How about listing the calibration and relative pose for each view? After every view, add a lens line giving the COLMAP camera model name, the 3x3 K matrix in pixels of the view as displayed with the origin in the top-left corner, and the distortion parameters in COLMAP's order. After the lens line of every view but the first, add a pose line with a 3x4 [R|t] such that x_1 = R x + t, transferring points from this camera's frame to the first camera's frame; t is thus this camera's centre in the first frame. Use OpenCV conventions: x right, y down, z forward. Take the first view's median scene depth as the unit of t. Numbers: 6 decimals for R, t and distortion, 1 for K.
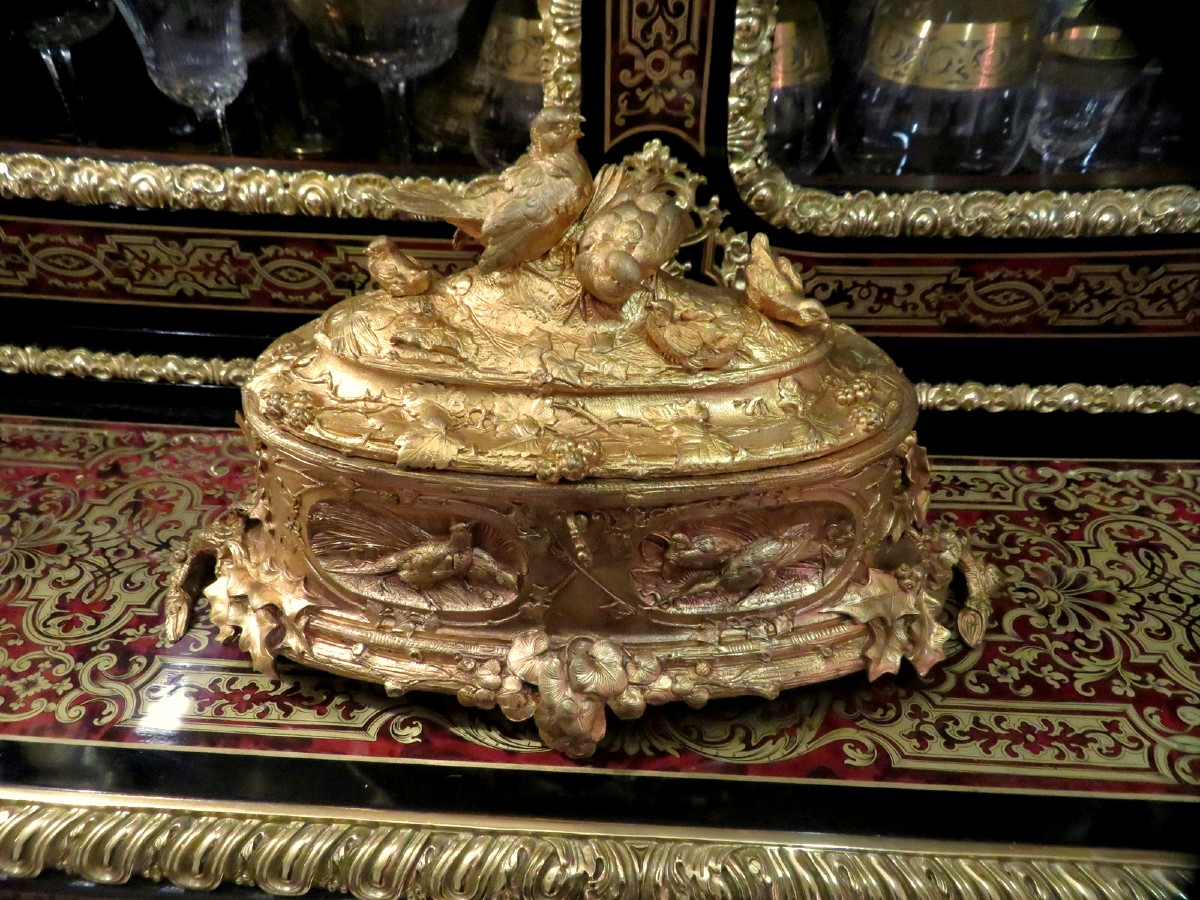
lens RADIAL K [[937.3, 0, 607.4], [0, 937.3, 459.4], [0, 0, 1]] dist [0.007639, 0.016159]
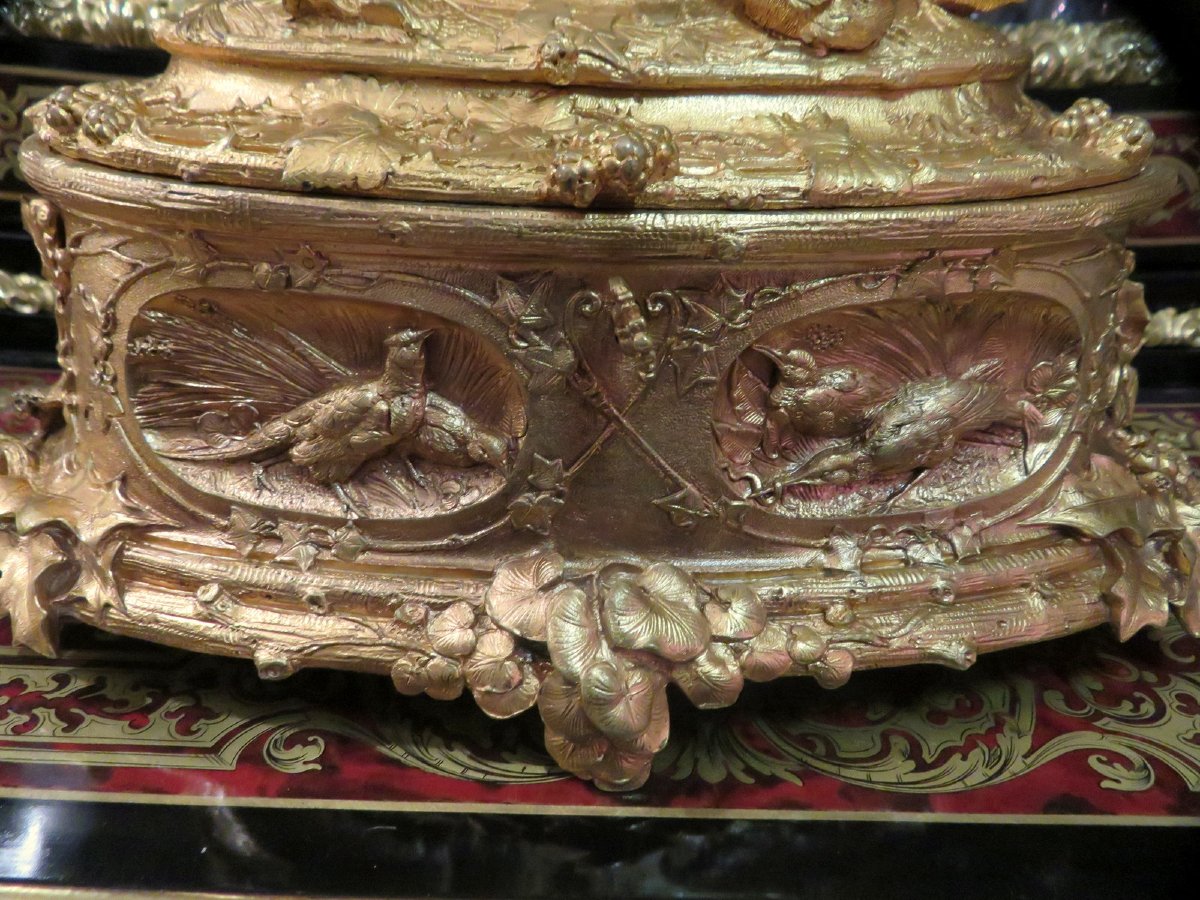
lens RADIAL K [[937.3, 0, 606.1], [0, 937.3, 456.0], [0, 0, 1]] dist [0.007639, 0.016159]
pose [[0.998419, -0.006836, 0.055783, -0.065185], [0.015926, 0.986301, -0.164186, 0.214649], [-0.053897, 0.164815, 0.984851, 0.433970]]
